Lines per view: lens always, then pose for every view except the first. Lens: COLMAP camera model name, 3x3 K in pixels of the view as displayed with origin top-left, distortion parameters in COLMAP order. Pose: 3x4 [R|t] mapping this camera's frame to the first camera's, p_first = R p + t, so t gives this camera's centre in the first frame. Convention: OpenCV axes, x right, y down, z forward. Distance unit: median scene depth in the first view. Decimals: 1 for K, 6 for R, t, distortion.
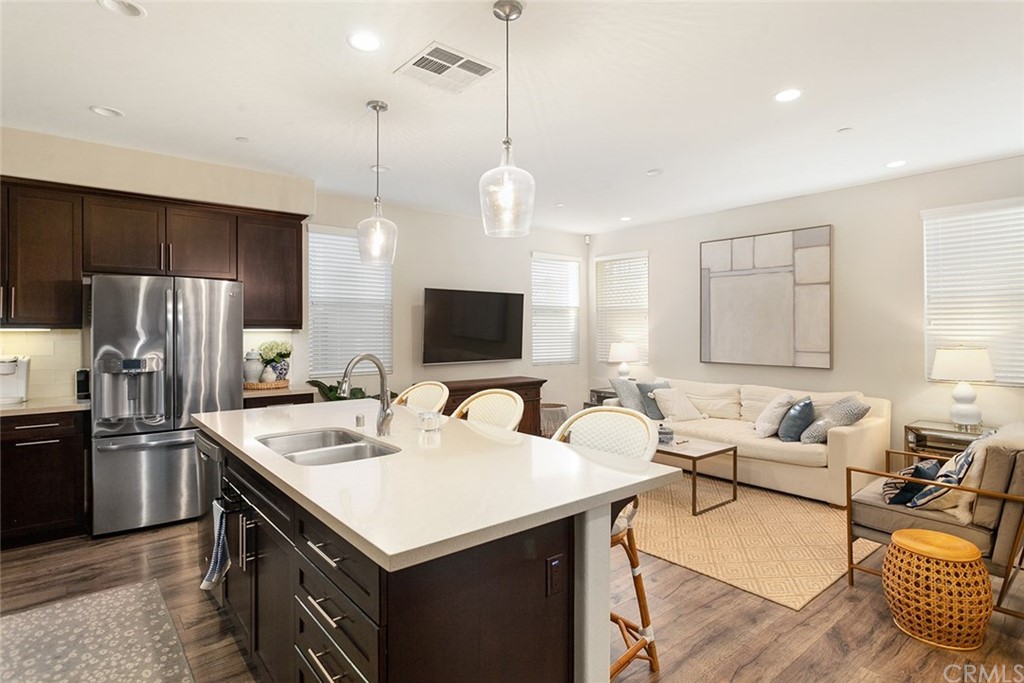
lens RADIAL K [[535.2, 0, 517.0], [0, 535.2, 330.7], [0, 0, 1]] dist [0.002466, 0.001202]
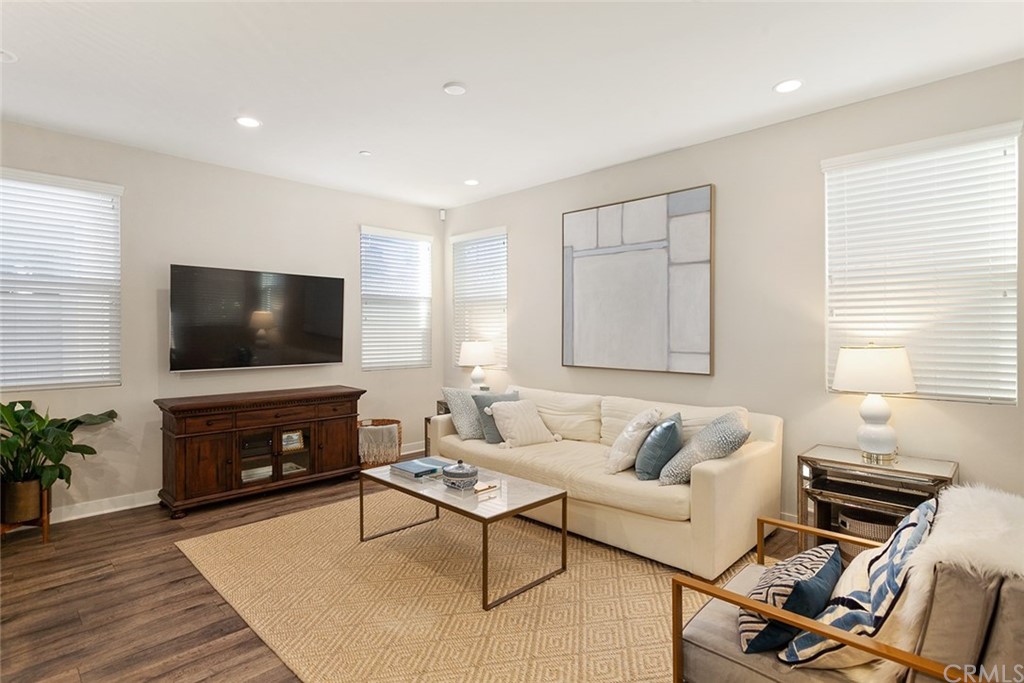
lens RADIAL K [[526.8, 0, 512.2], [0, 526.8, 337.0], [0, 0, 1]] dist [0.001231, 0.000496]
pose [[0.994719, 0.000017, 0.102636, 0.246624], [-0.001016, 0.999953, 0.009684, 0.011396], [-0.102631, -0.009737, 0.994672, 0.309567]]
